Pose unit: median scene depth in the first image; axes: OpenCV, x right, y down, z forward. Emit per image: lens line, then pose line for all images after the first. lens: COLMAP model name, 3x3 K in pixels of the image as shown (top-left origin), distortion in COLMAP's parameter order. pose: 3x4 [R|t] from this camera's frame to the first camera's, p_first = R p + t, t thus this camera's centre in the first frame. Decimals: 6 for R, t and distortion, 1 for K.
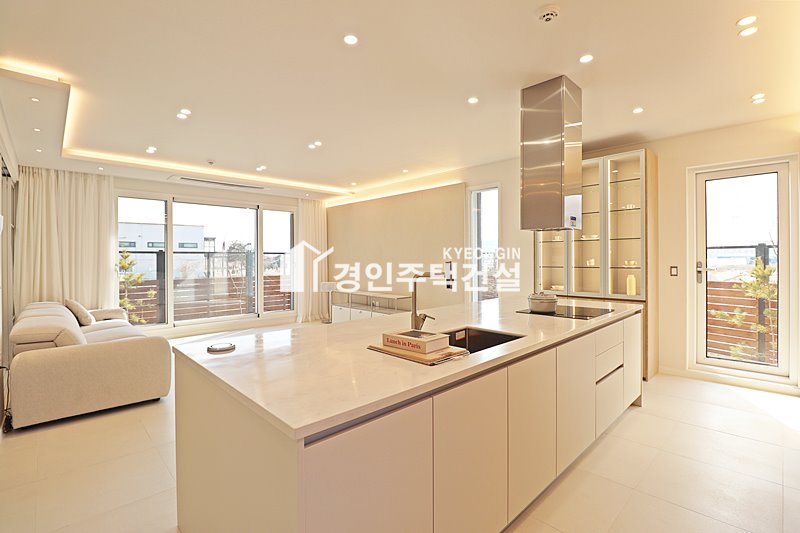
lens RADIAL K [[371.9, 0, 394.5], [0, 371.9, 260.7], [0, 0, 1]] dist [-0.010304, -0.005819]
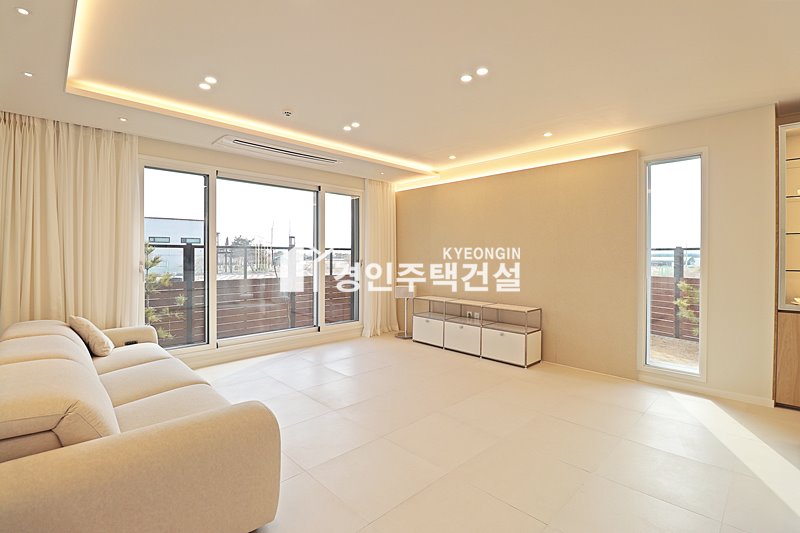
lens RADIAL K [[371.9, 0, 396.9], [0, 371.9, 259.4], [0, 0, 1]] dist [-0.010304, -0.005819]
pose [[0.999954, 0.006234, 0.007244, -0.246445], [-0.006262, 0.999973, 0.003828, -0.001328], [-0.007220, -0.003873, 0.999966, 0.264948]]
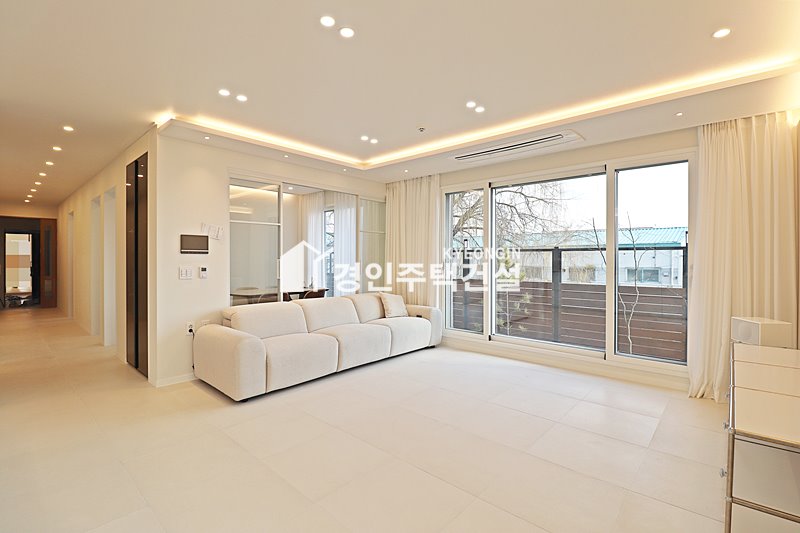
lens RADIAL K [[371.9, 0, 400.0], [0, 371.9, 260.3], [0, 0, 1]] dist [-0.010304, -0.005819]
pose [[0.068621, 0.010793, -0.997584, 0.212157], [-0.007343, 0.999920, 0.010313, -0.005412], [0.997616, 0.006618, 0.068695, 0.745674]]
